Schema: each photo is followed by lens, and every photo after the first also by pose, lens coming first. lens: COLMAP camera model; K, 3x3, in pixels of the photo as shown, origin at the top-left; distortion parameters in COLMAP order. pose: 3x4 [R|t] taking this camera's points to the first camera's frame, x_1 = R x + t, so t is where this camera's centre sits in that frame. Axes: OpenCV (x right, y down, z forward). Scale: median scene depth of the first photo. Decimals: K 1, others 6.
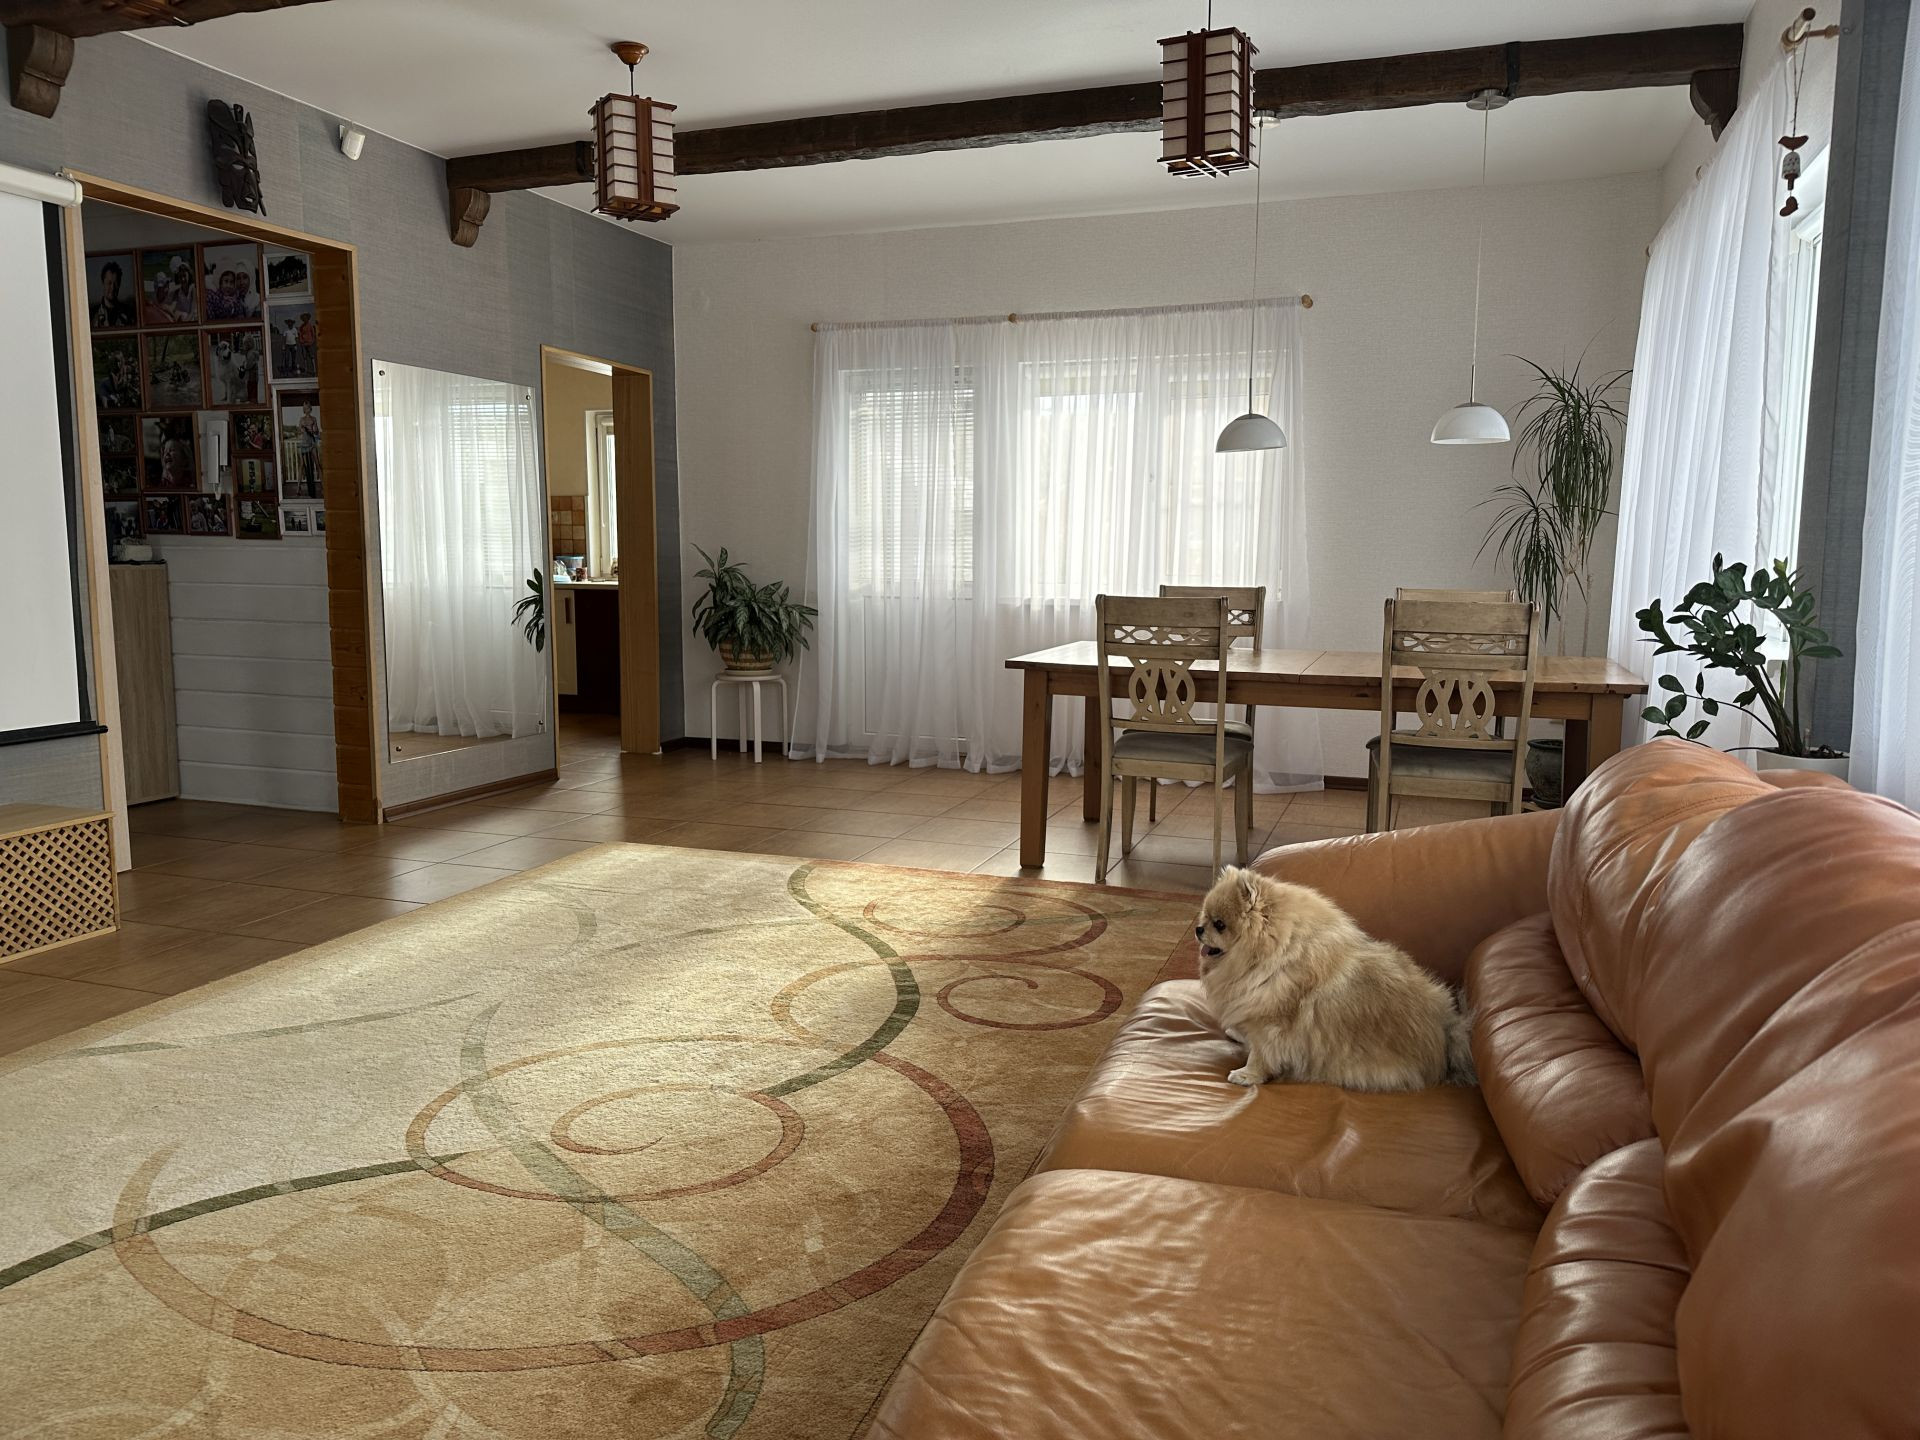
lens RADIAL K [[1334.1, 0, 972.2], [0, 1334.1, 721.2], [0, 0, 1]] dist [0.079222, -0.105791]
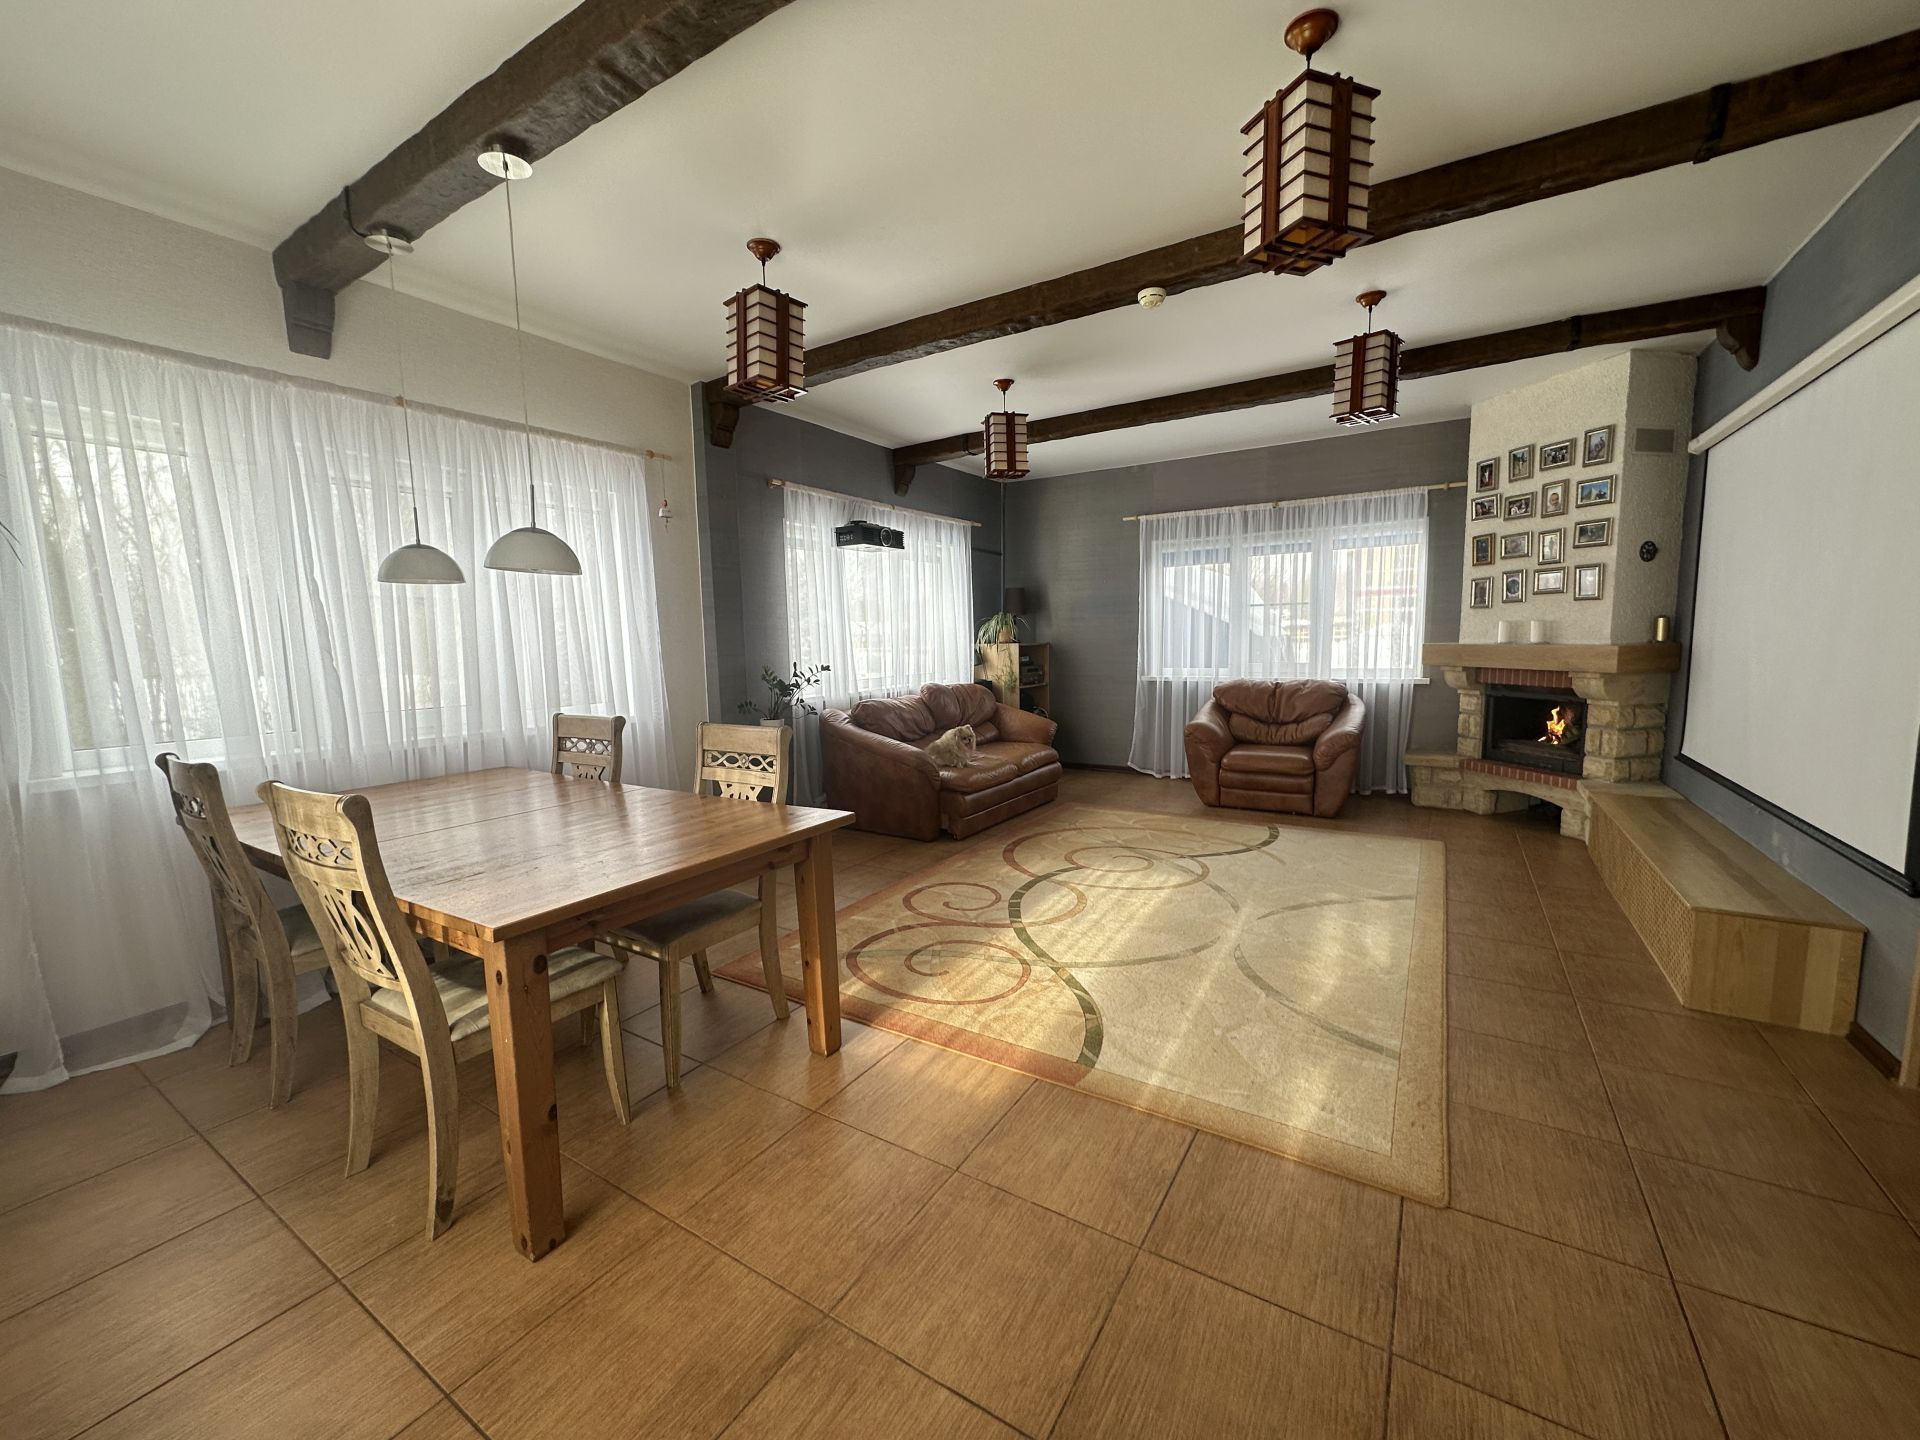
lens RADIAL K [[763.4, 0, 960.0], [0, 763.4, 720.0], [0, 0, 1]] dist [-0.000399, -0.000038]
pose [[-0.975017, -0.011798, 0.221819, -0.238688], [0.043177, 0.969477, 0.241351, -0.353207], [-0.217896, 0.244899, -0.944747, 2.267281]]
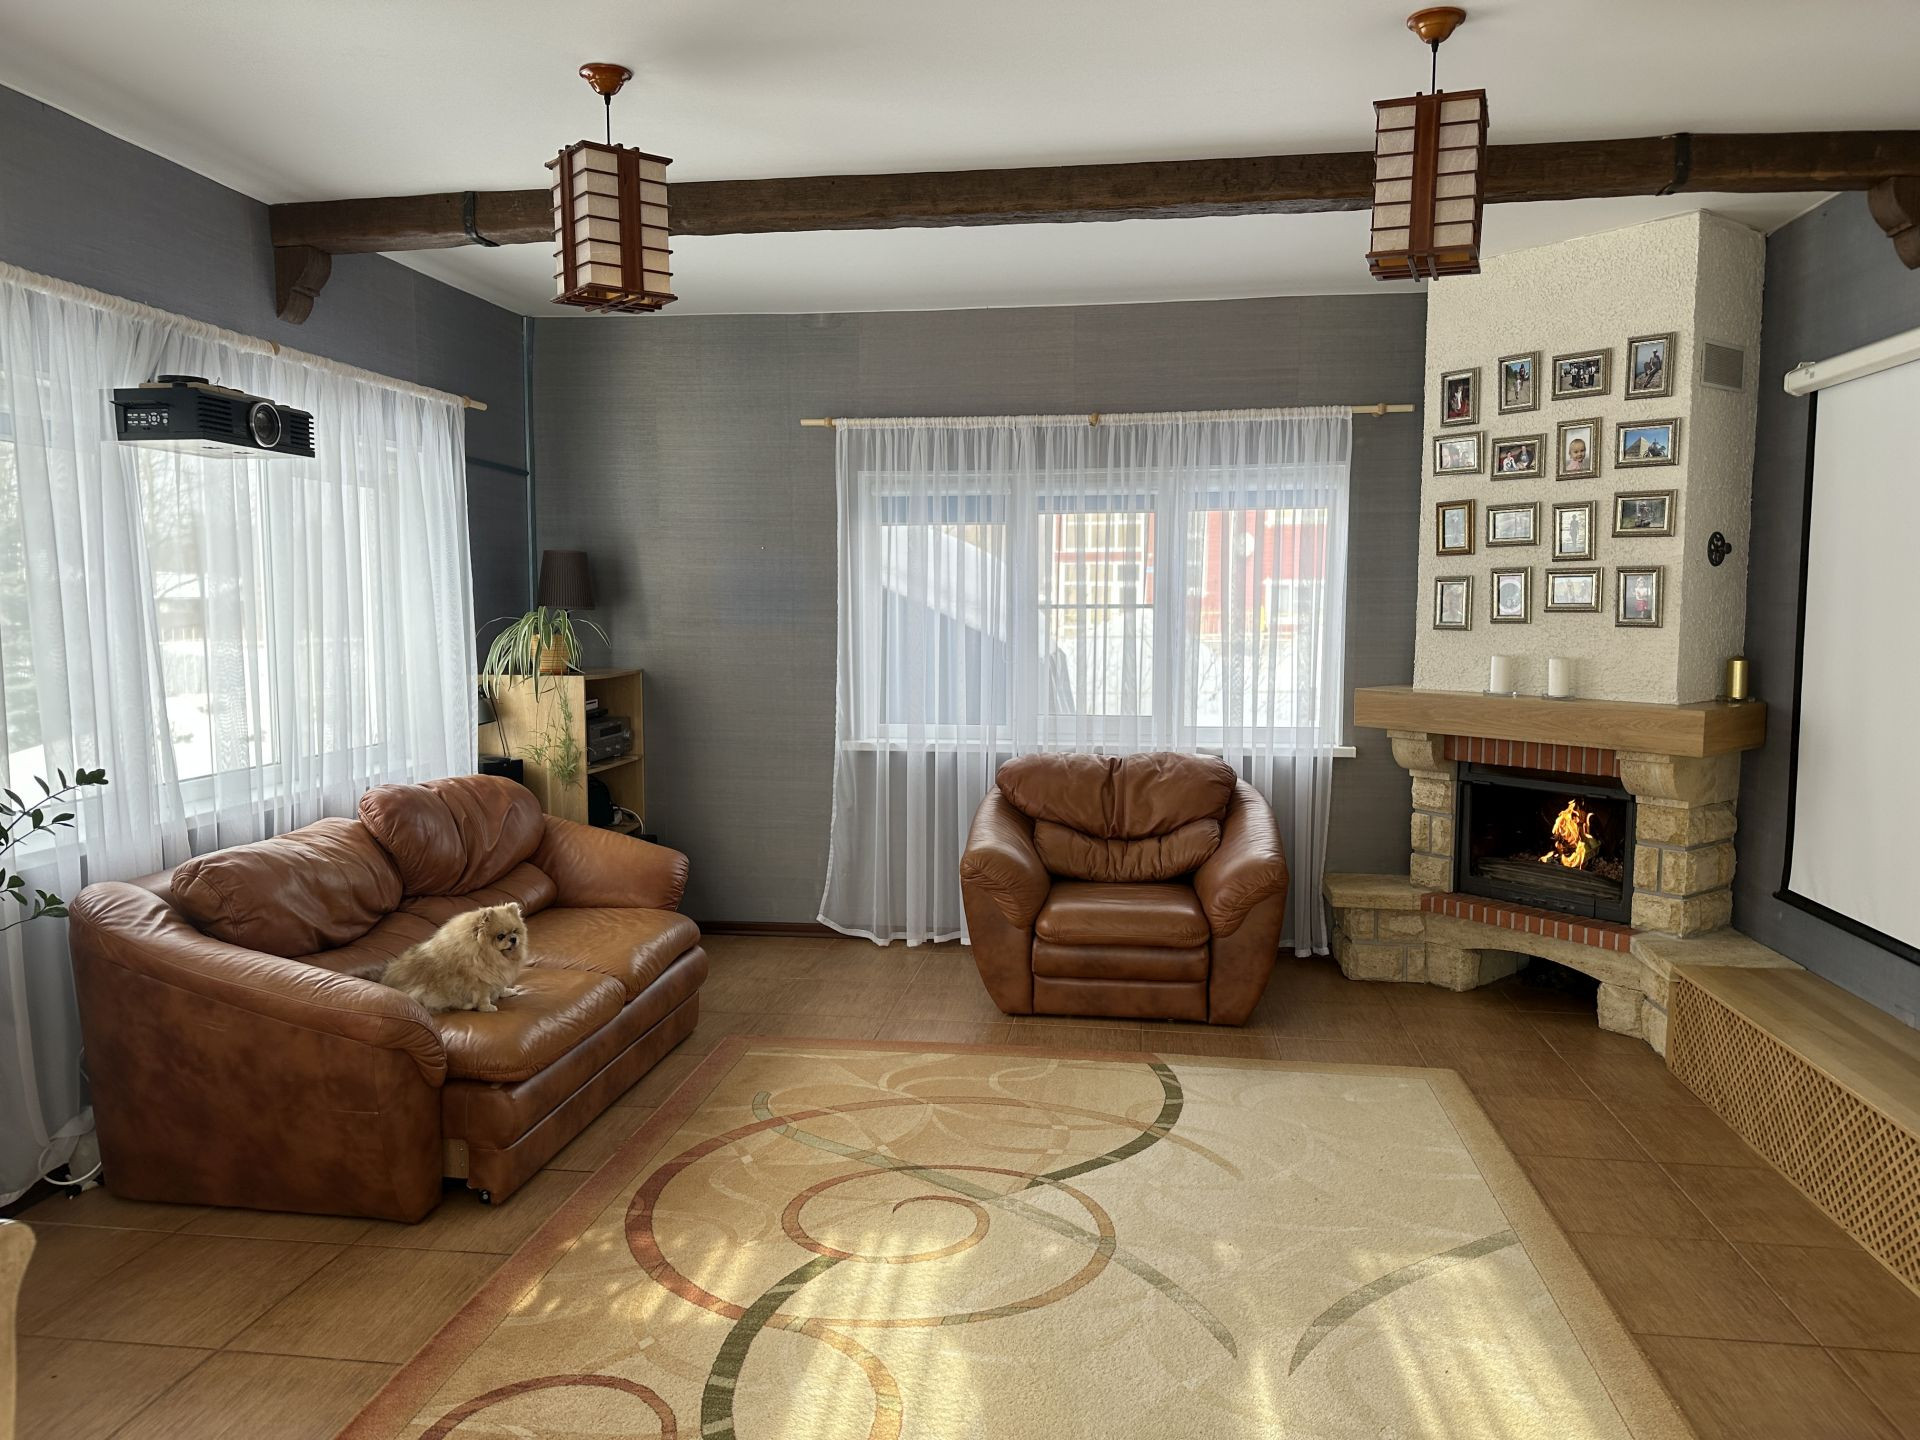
lens RADIAL K [[1334.1, 0, 972.2], [0, 1334.1, 721.2], [0, 0, 1]] dist [0.079222, -0.105791]
pose [[-0.978772, 0.010273, -0.204697, -0.041919], [-0.035178, 0.975501, 0.217166, -0.370738], [0.201913, 0.219757, -0.954431, 1.872384]]
